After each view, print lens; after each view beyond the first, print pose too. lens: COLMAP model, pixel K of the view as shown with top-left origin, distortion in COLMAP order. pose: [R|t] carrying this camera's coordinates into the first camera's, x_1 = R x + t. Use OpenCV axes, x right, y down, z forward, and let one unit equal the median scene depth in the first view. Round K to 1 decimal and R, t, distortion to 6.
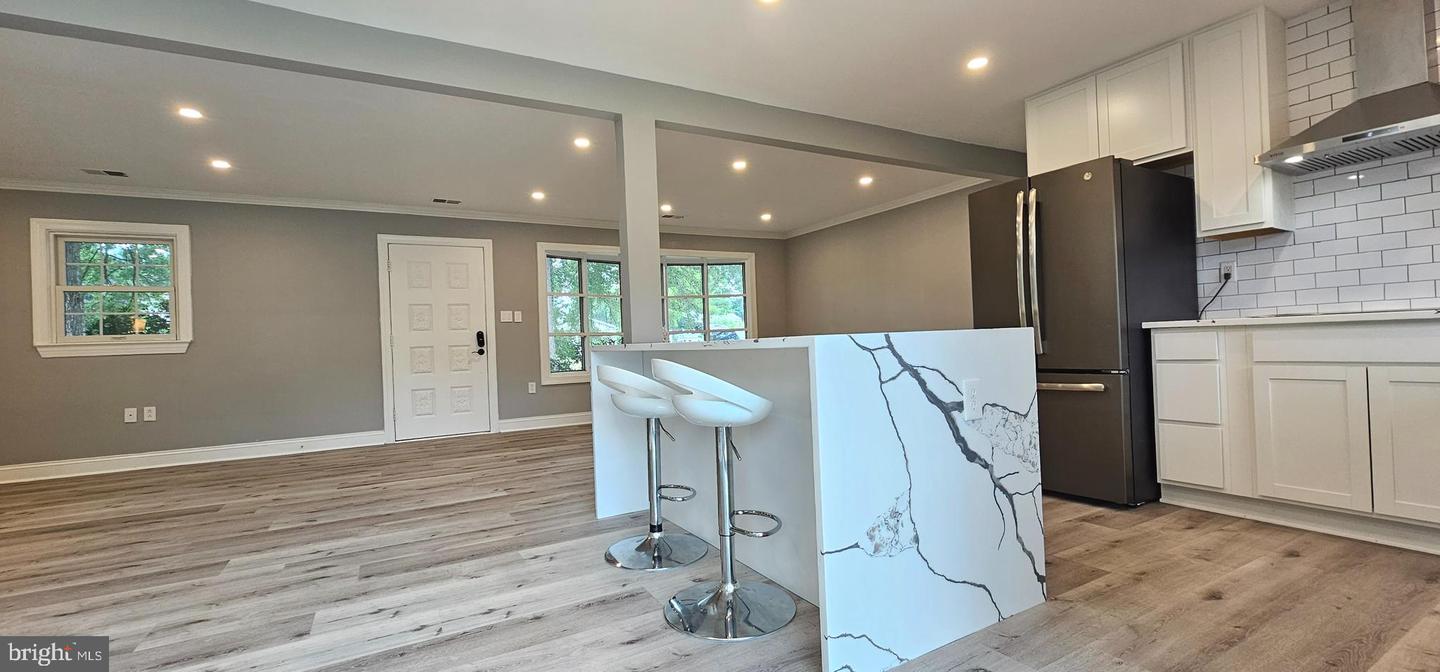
lens RADIAL K [[589.4, 0, 720.3], [0, 589.4, 340.2], [0, 0, 1]] dist [-0.002017, 0.001070]
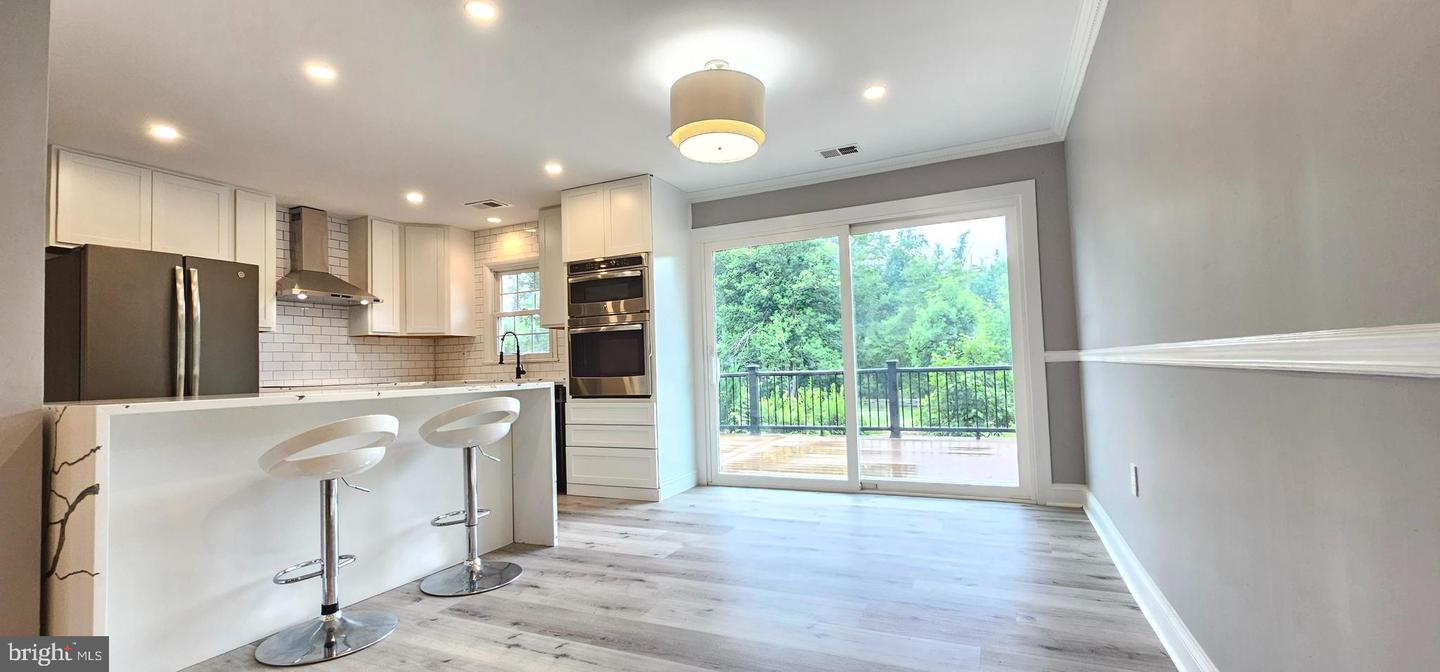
lens RADIAL K [[589.4, 0, 717.0], [0, 589.4, 341.4], [0, 0, 1]] dist [-0.002017, 0.001070]
pose [[-0.572982, 0.093983, 0.814161, -0.615847], [0.052195, 0.995571, -0.078191, 0.013916], [-0.817904, -0.002307, -0.575350, 0.542887]]
